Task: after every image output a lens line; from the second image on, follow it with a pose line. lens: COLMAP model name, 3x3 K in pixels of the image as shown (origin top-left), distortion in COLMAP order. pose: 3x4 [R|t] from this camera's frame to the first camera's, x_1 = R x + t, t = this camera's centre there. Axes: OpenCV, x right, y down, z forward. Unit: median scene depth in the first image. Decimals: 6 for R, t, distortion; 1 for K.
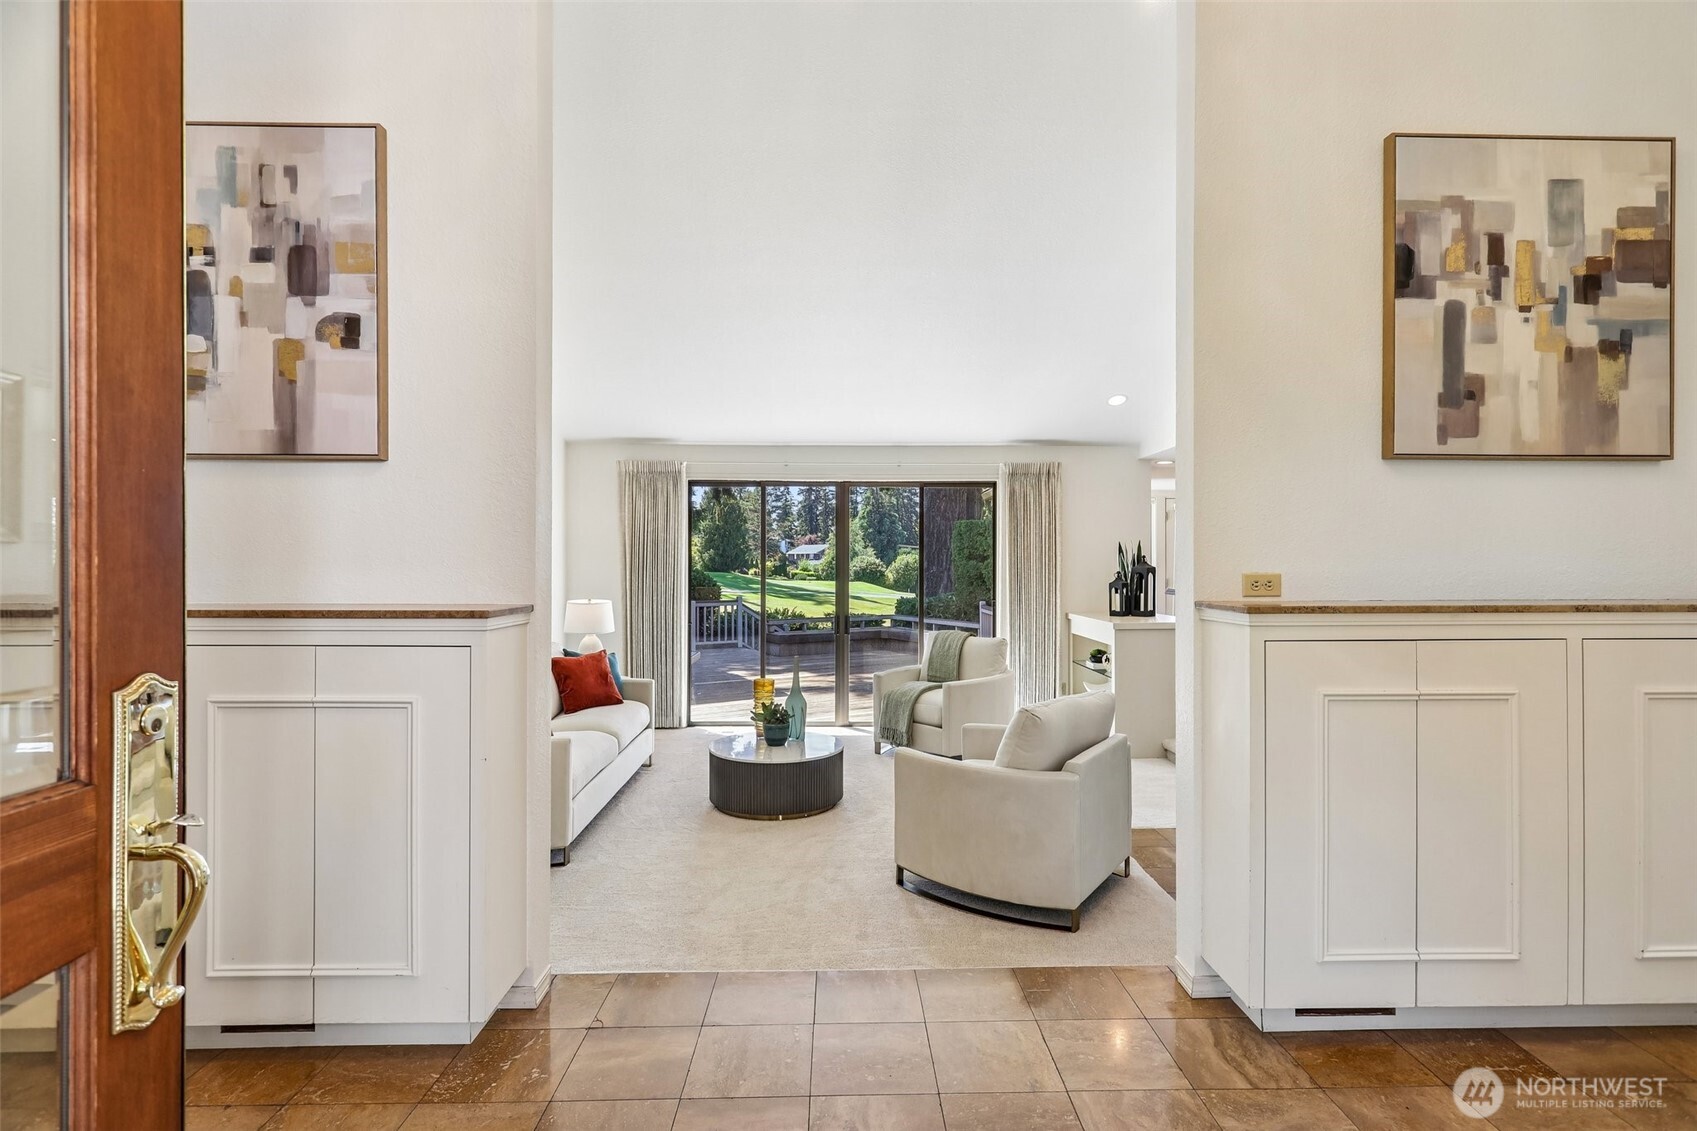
lens RADIAL K [[802.7, 0, 846.8], [0, 802.7, 564.0], [0, 0, 1]] dist [-0.000770, 0.000245]
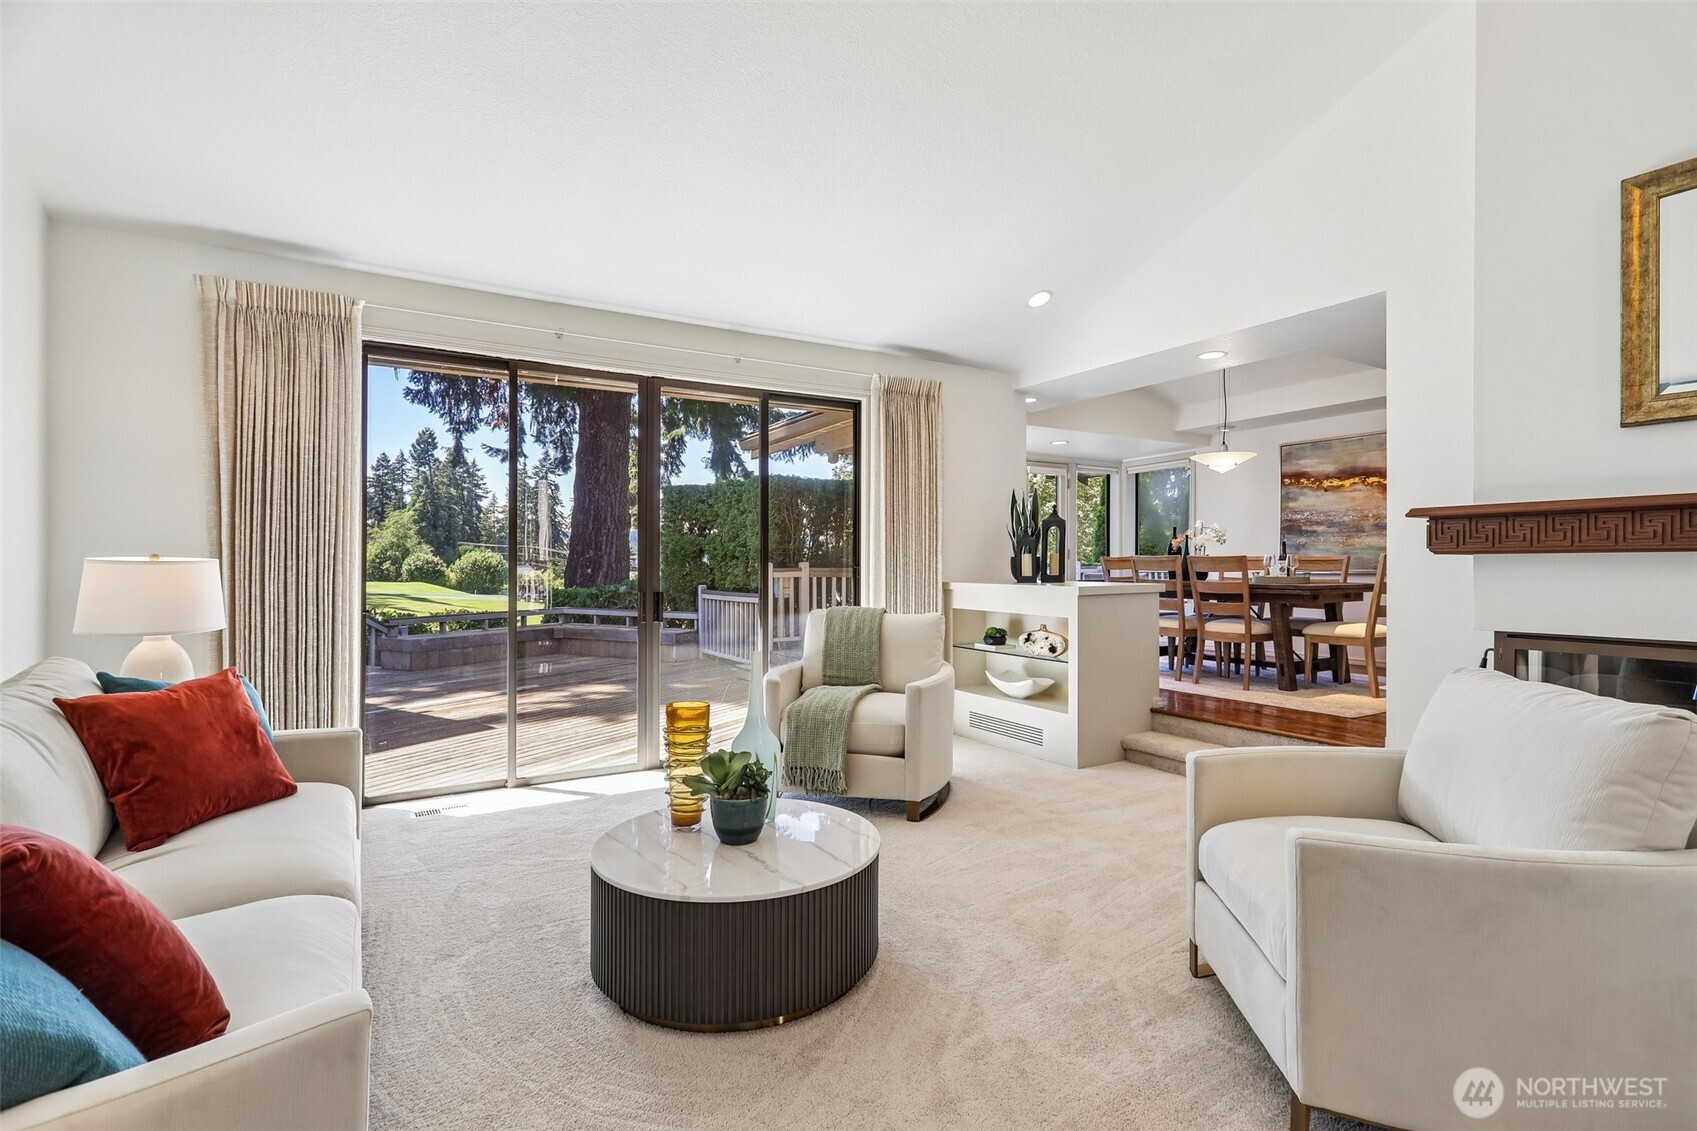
lens RADIAL K [[802.7, 0, 850.1], [0, 802.7, 558.4], [0, 0, 1]] dist [-0.000770, 0.000245]
pose [[0.863793, 0.000767, 0.503847, -0.189676], [0.003021, 0.999973, -0.006701, 0.043881], [-0.503838, 0.007310, 0.863767, 0.391419]]
